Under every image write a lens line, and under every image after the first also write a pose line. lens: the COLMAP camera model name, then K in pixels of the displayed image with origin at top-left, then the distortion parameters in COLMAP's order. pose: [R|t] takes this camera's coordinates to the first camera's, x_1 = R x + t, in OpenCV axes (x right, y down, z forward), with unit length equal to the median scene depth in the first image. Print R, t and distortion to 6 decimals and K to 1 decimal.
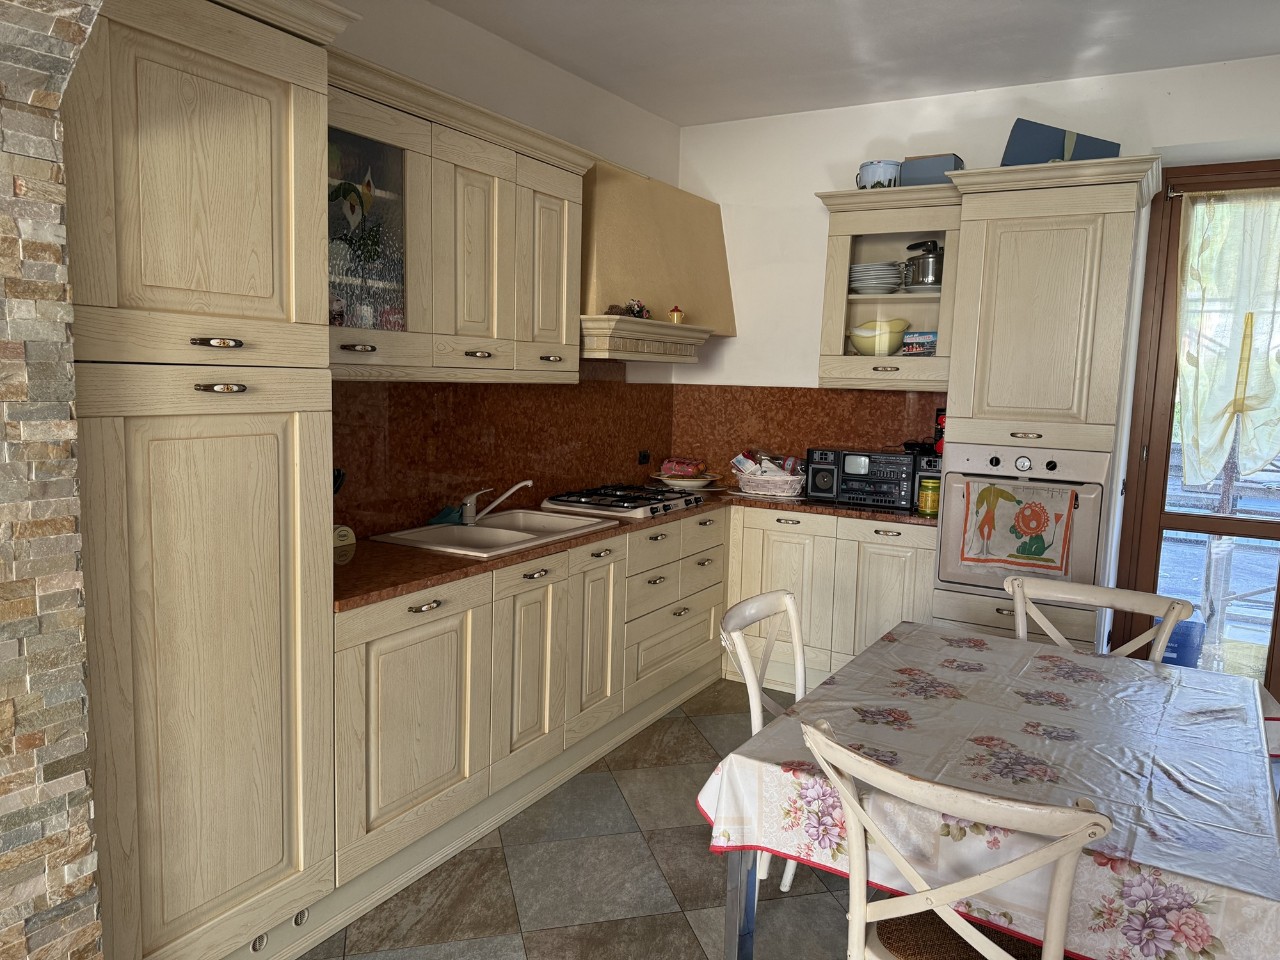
lens RADIAL K [[903.5, 0, 639.5], [0, 903.5, 482.2], [0, 0, 1]] dist [0.038119, -0.046612]
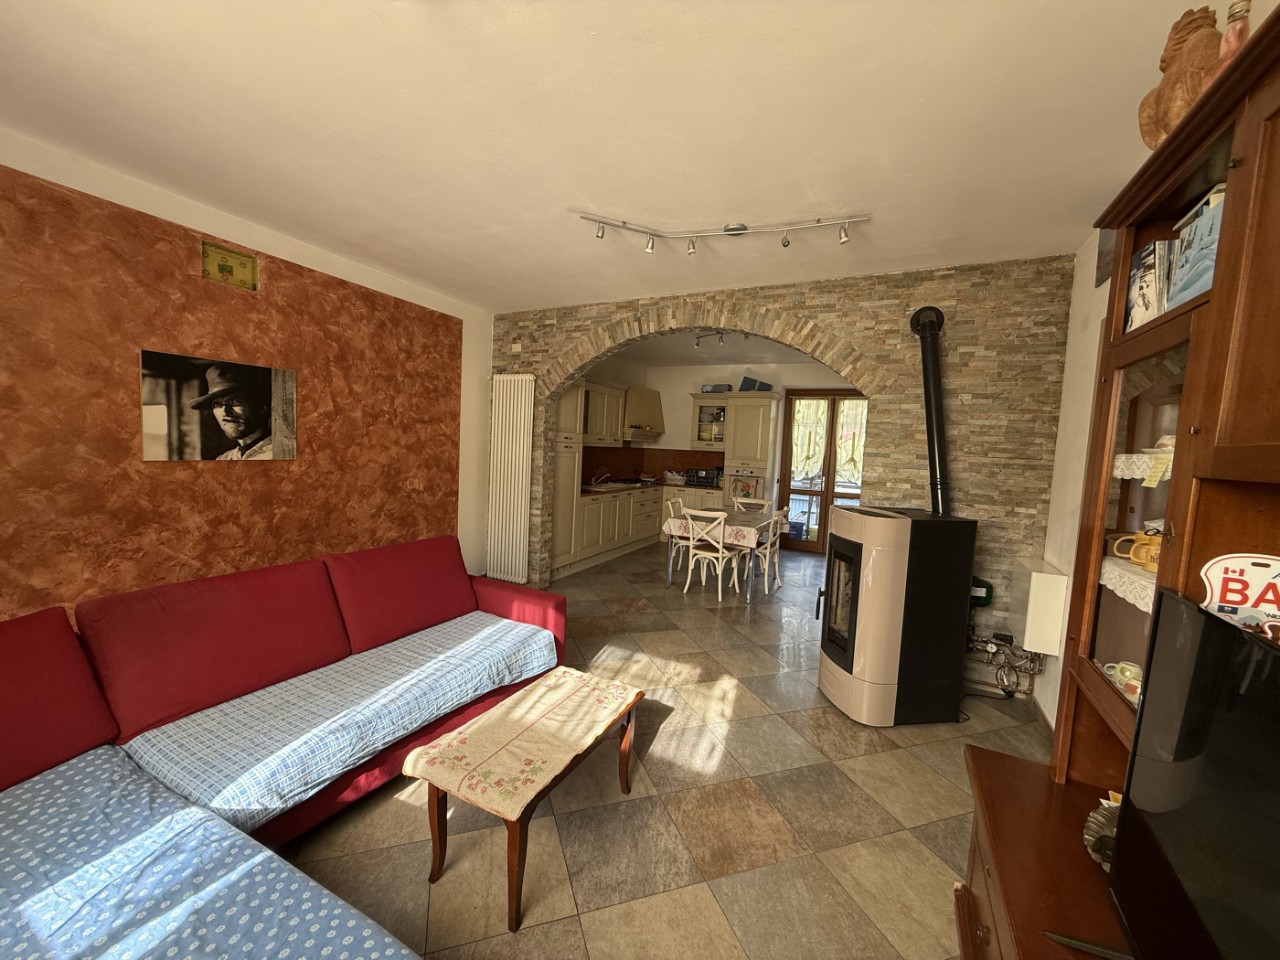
lens RADIAL K [[508.6, 0, 637.7], [0, 508.6, 486.0], [0, 0, 1]] dist [-0.005374, 0.002422]
pose [[0.997260, 0.013036, 0.072819, -0.198405], [-0.010392, 0.999277, -0.036572, 0.150182], [-0.073243, 0.035715, 0.996674, -1.297730]]
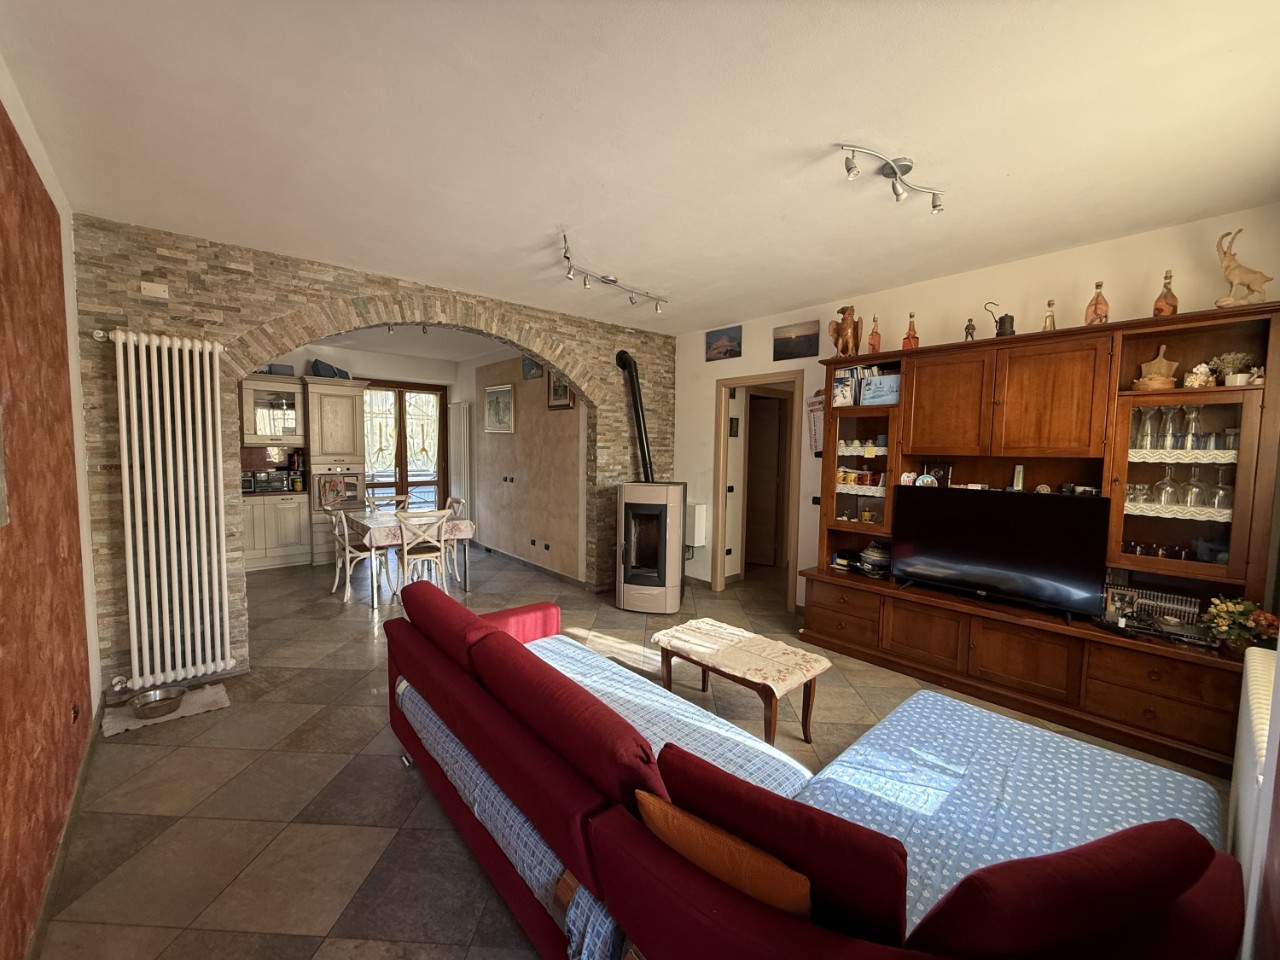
lens RADIAL K [[508.6, 0, 639.7], [0, 508.6, 485.0], [0, 0, 1]] dist [-0.005374, 0.002422]
pose [[0.298865, -0.096643, 0.949389, -1.270814], [0.109515, 0.991759, 0.066481, 0.041375], [-0.947990, 0.084104, 0.306986, -0.725942]]
